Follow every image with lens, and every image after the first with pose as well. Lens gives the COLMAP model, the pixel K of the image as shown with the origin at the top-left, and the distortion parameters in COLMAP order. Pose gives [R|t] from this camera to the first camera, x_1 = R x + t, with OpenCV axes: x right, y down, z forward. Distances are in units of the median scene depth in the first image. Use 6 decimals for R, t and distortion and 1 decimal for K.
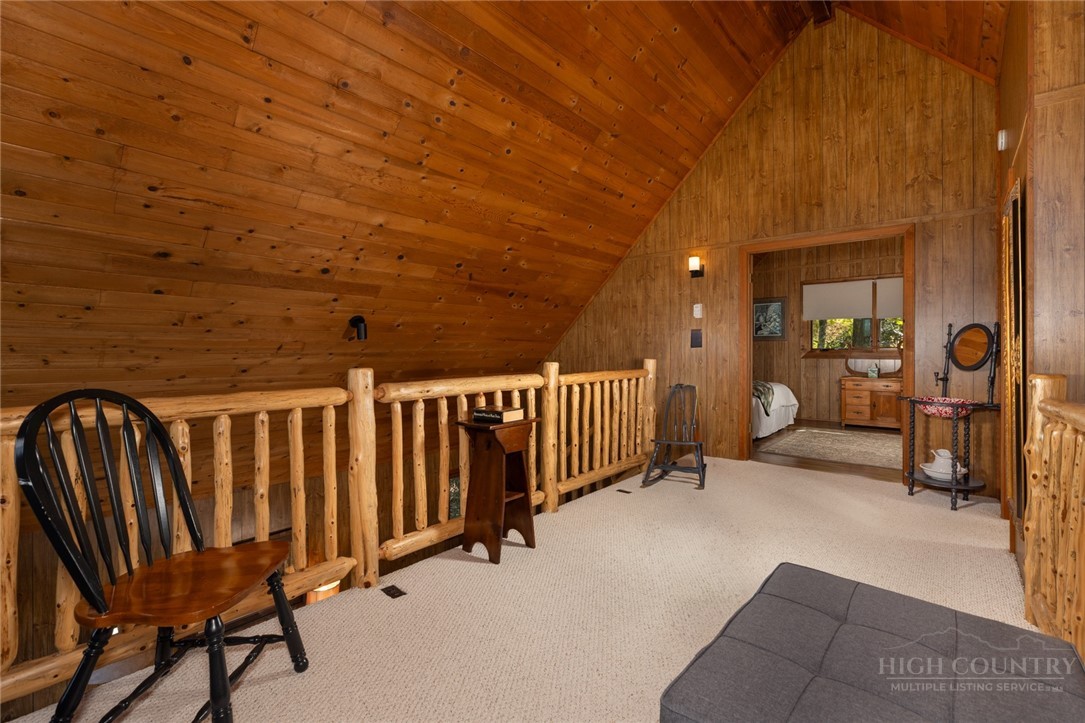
lens RADIAL K [[483.8, 0, 544.4], [0, 483.8, 355.2], [0, 0, 1]] dist [0.001744, 0.000516]
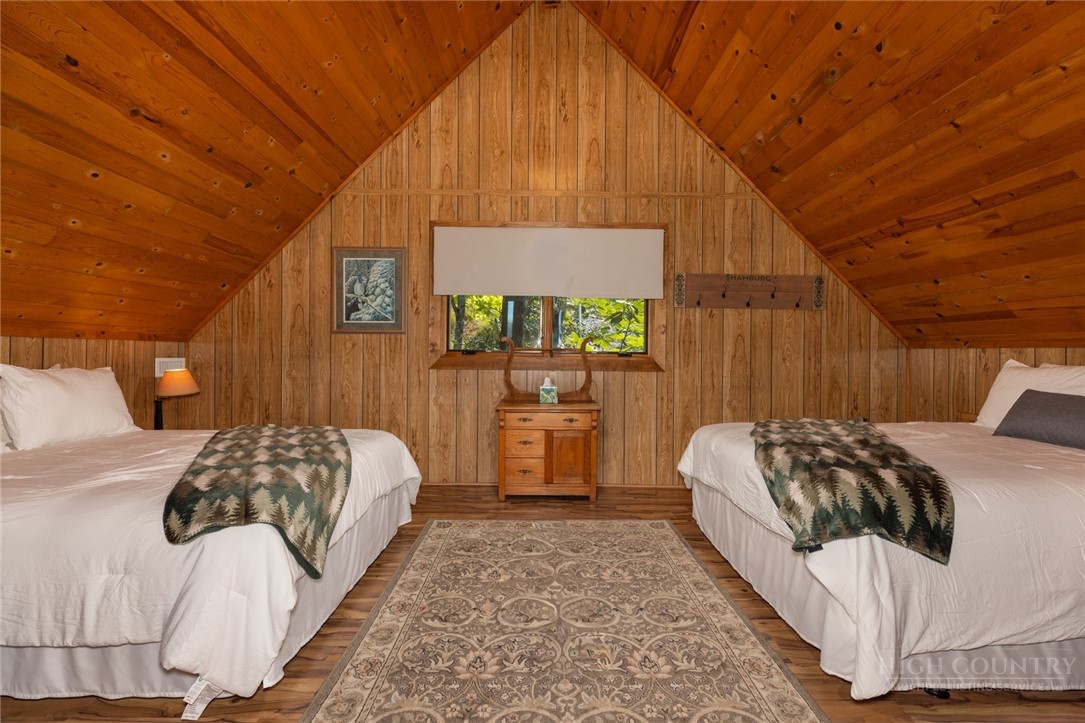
lens RADIAL K [[483.8, 0, 545.2], [0, 483.8, 356.8], [0, 0, 1]] dist [0.001744, 0.000516]
pose [[0.760892, 0.004872, 0.648860, 0.294119], [-0.005325, 0.999985, -0.001263, -0.006201], [-0.648856, -0.002494, 0.760907, 0.537290]]
